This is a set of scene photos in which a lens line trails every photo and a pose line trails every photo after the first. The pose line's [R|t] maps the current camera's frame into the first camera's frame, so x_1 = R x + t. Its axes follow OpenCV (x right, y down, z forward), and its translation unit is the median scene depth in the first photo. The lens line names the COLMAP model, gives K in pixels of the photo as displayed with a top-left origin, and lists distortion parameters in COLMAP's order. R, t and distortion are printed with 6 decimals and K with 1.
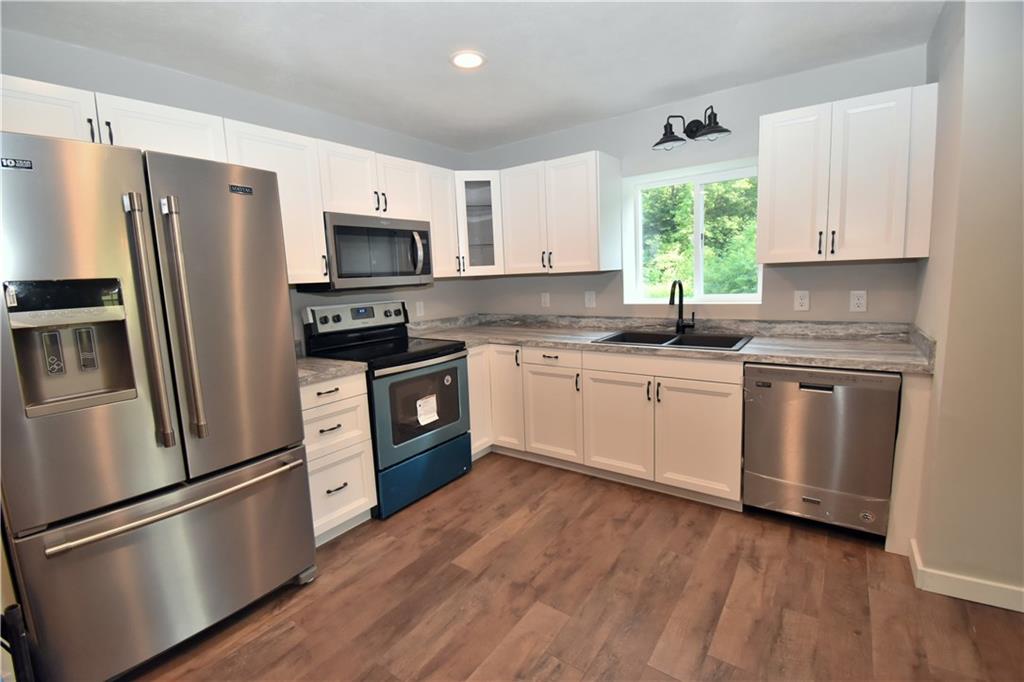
lens RADIAL K [[452.7, 0, 512.5], [0, 452.7, 337.0], [0, 0, 1]] dist [0.011737, -0.020744]
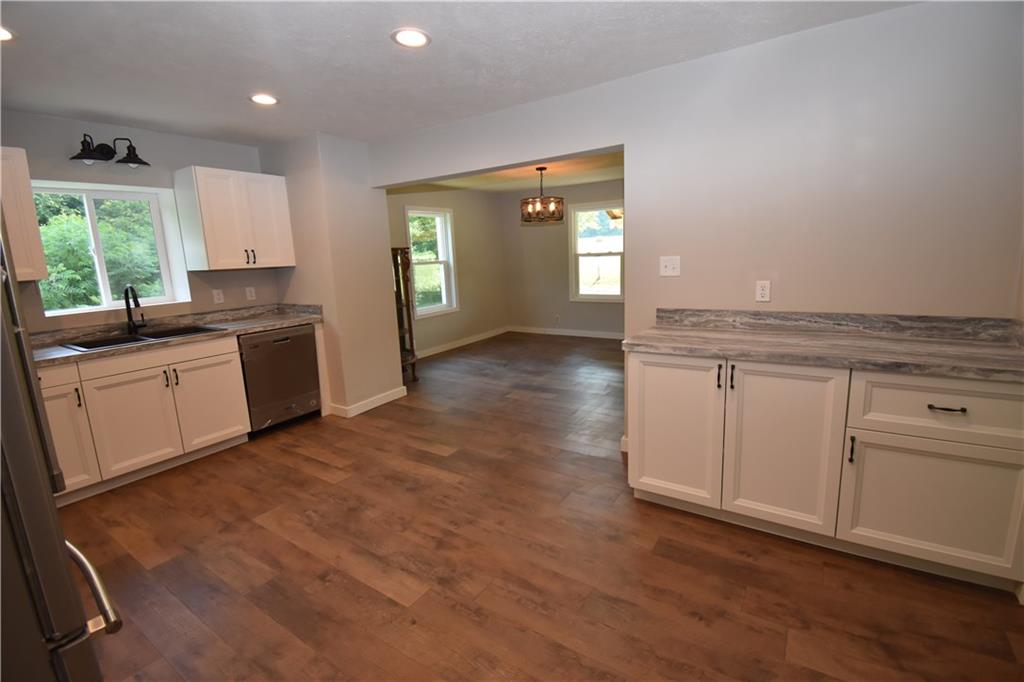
lens RADIAL K [[452.7, 0, 514.7], [0, 452.7, 335.0], [0, 0, 1]] dist [0.011737, -0.020744]
pose [[-0.040762, -0.132797, 0.990305, -0.875136], [0.182597, 0.973448, 0.138052, 0.013142], [-0.982343, 0.186454, -0.015431, 0.121695]]
